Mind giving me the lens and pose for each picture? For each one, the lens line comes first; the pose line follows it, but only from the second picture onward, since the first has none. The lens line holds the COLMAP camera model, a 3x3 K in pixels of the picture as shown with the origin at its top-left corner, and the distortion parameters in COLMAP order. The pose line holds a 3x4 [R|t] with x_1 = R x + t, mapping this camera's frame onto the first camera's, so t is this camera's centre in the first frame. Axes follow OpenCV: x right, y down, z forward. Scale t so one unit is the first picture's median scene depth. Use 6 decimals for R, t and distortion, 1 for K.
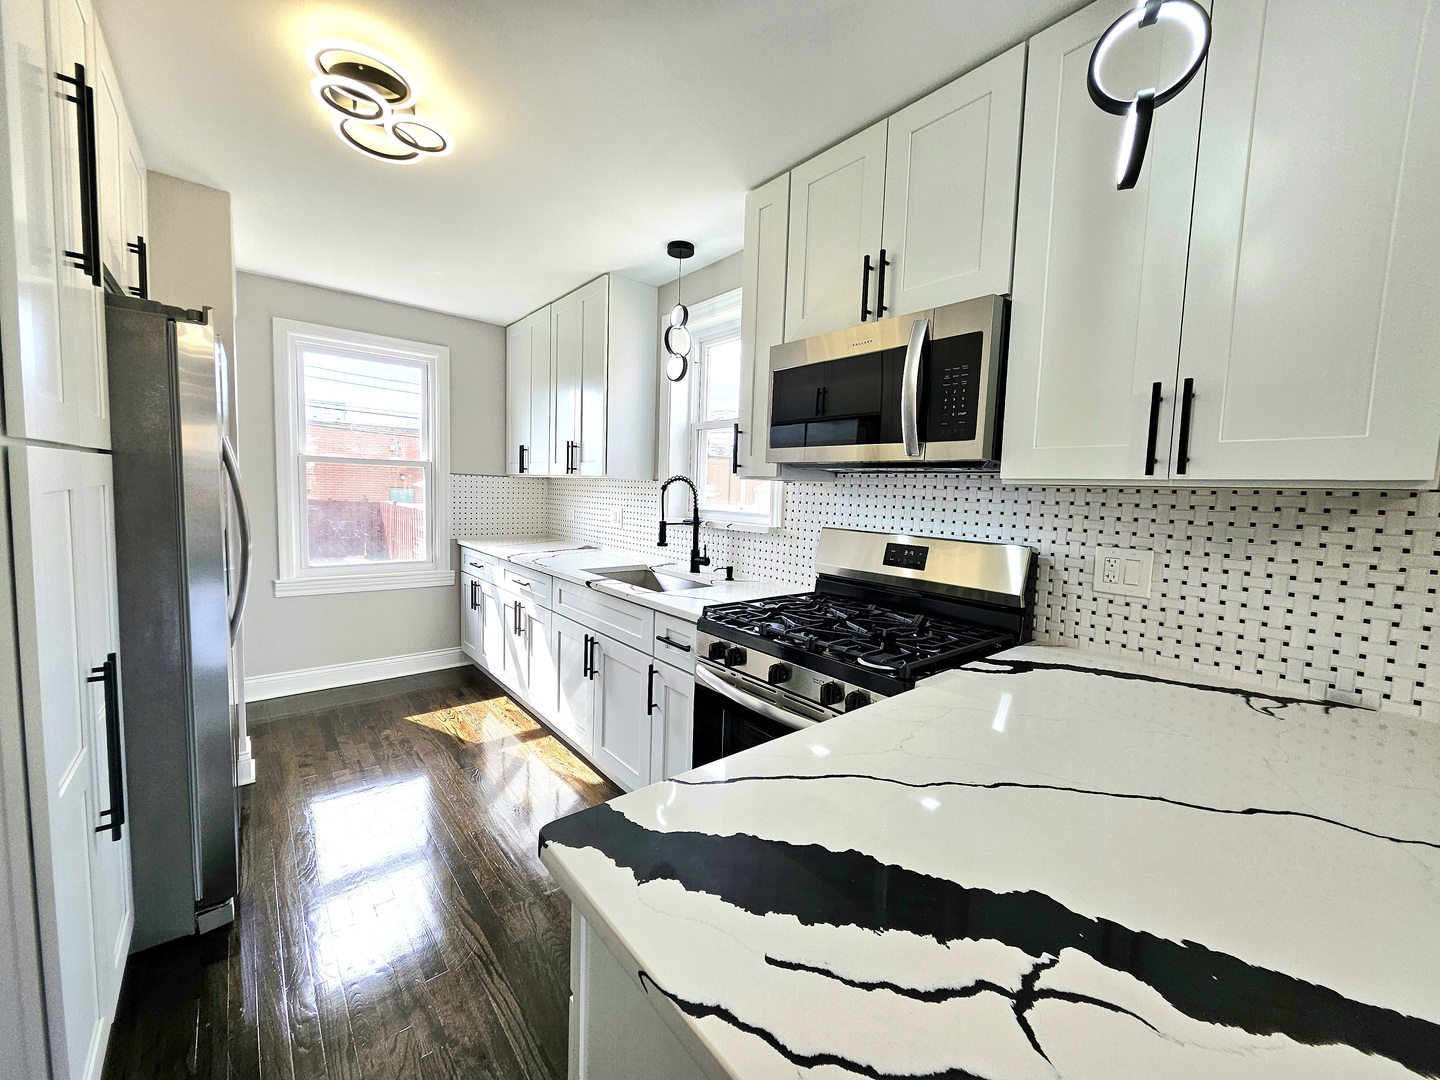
lens RADIAL K [[587.2, 0, 703.9], [0, 587.2, 532.5], [0, 0, 1]] dist [-0.001984, 0.001133]
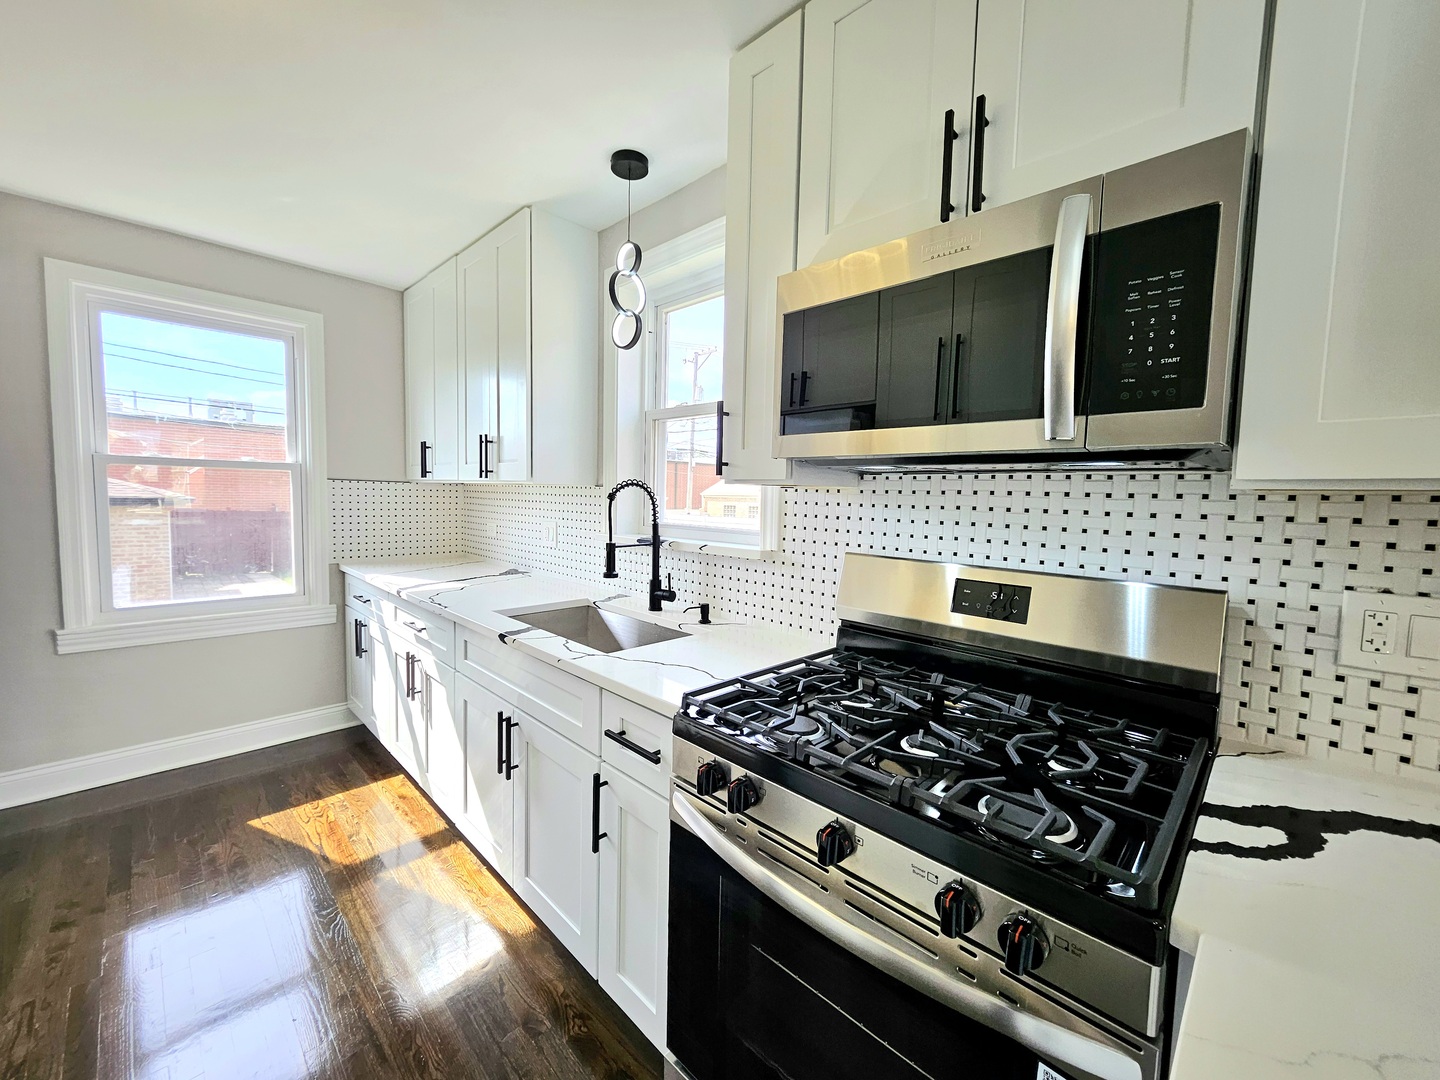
lens RADIAL K [[587.6, 0, 709.6], [0, 587.6, 531.5], [0, 0, 1]] dist [0.000945, -0.000677]
pose [[0.994591, -0.015442, 0.102714, -0.027074], [0.016348, 0.999834, -0.007985, -0.029995], [-0.102573, 0.009621, 0.994679, 0.321678]]
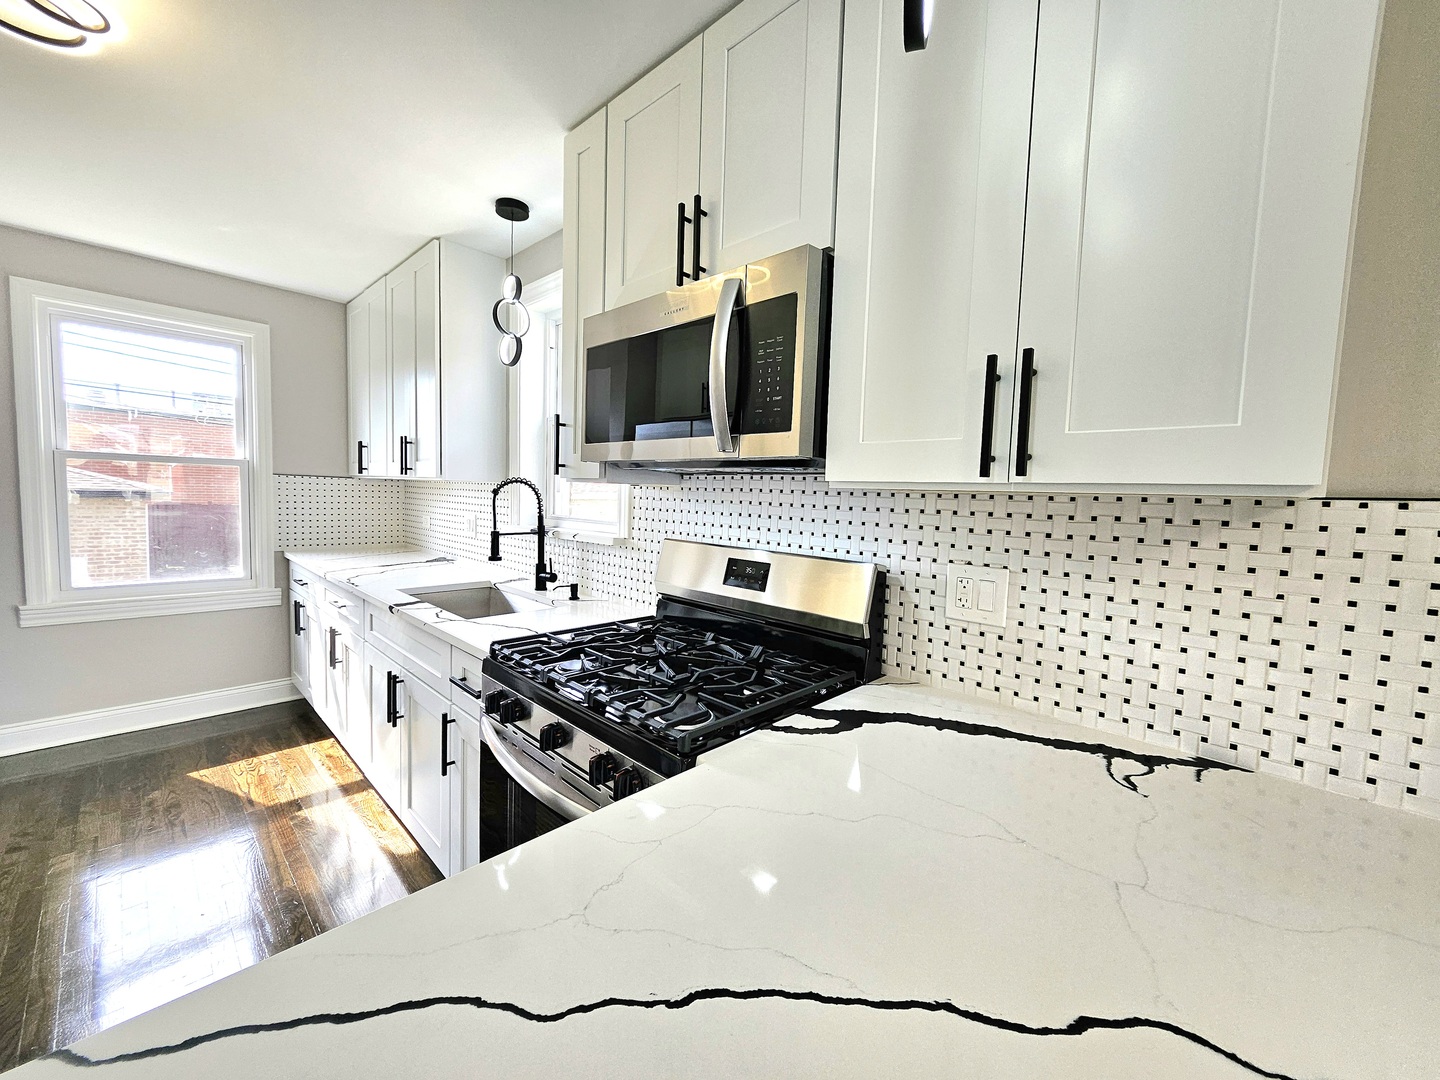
lens RADIAL K [[587.6, 0, 709.6], [0, 587.6, 531.5], [0, 0, 1]] dist [0.000945, -0.000677]
pose [[0.993337, -0.006291, 0.115071, 0.165407], [0.007064, 0.999955, -0.006313, -0.012990], [-0.115026, 0.007084, 0.993337, 0.148825]]
